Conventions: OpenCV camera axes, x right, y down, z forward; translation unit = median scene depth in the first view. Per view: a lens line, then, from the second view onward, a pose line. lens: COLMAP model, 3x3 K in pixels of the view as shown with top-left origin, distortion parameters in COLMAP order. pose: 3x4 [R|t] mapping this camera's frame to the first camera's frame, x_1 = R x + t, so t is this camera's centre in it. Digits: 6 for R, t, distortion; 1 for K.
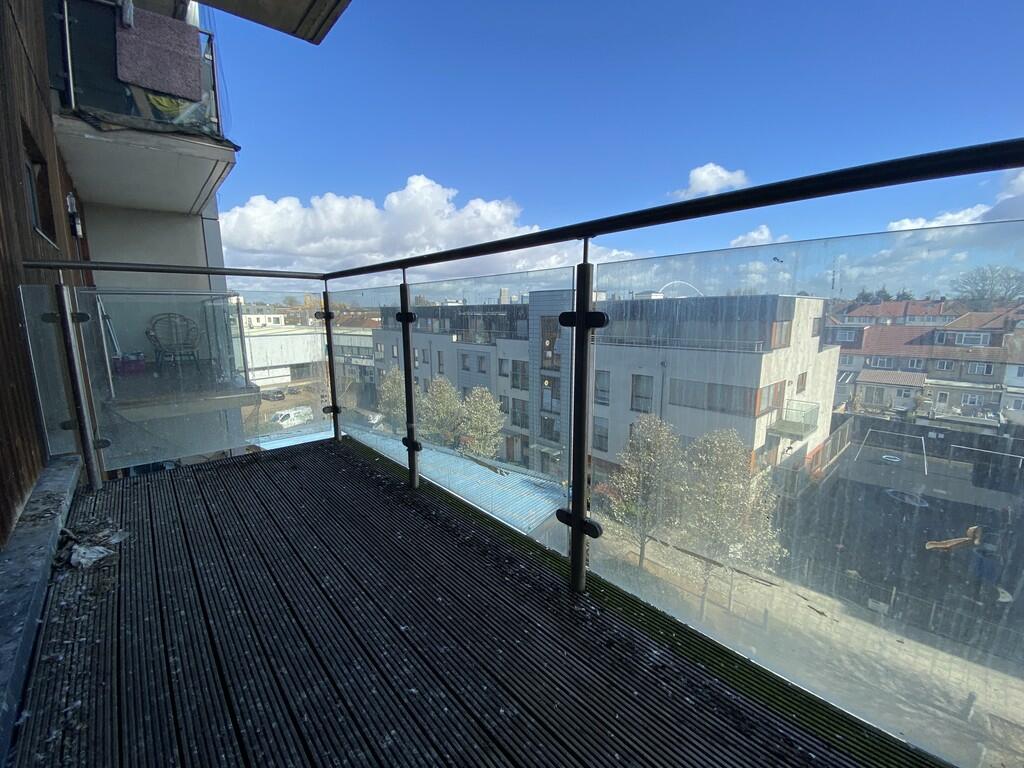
lens RADIAL K [[418.2, 0, 514.7], [0, 418.2, 383.7], [0, 0, 1]] dist [0.005141, -0.014992]
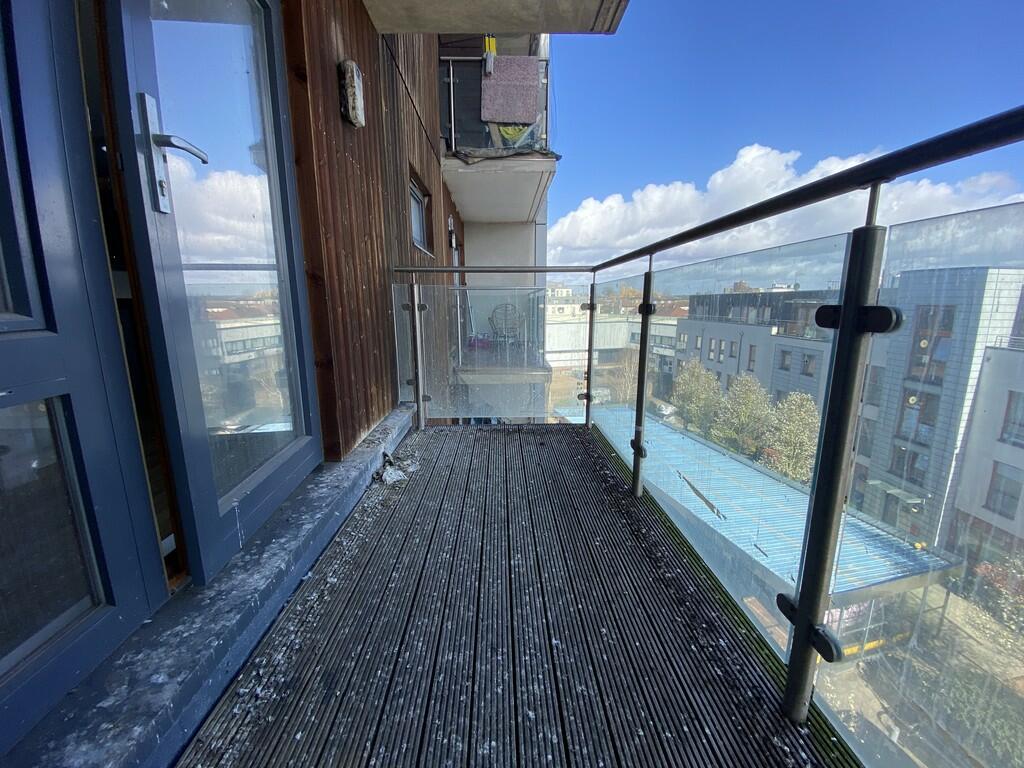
lens RADIAL K [[418.2, 0, 507.6], [0, 418.2, 382.8], [0, 0, 1]] dist [0.005141, -0.014992]
pose [[0.751734, 0.122765, -0.647939, 0.015910], [-0.106929, 0.992209, 0.063935, -0.003617], [0.650740, 0.021222, 0.759004, 0.016799]]
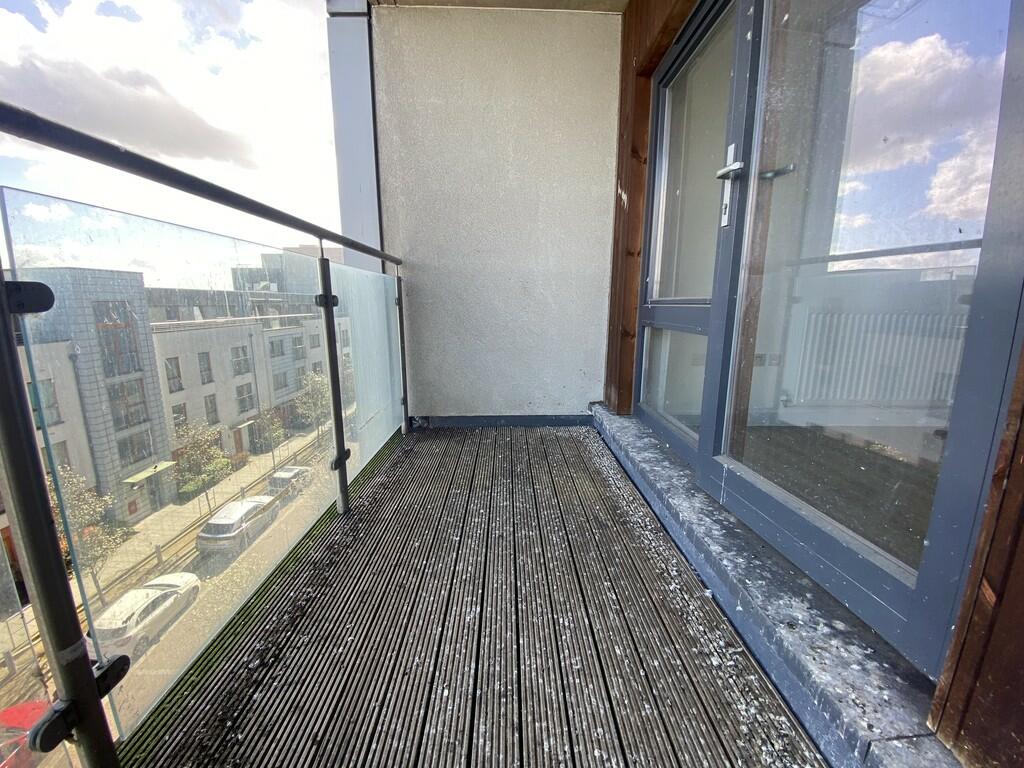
lens RADIAL K [[418.2, 0, 516.3], [0, 418.2, 377.7], [0, 0, 1]] dist [0.005141, -0.014992]
pose [[-0.752859, -0.110303, 0.648873, -0.098585], [0.115344, 0.948490, 0.295064, -0.020997], [-0.647996, 0.296985, -0.701356, 0.135750]]
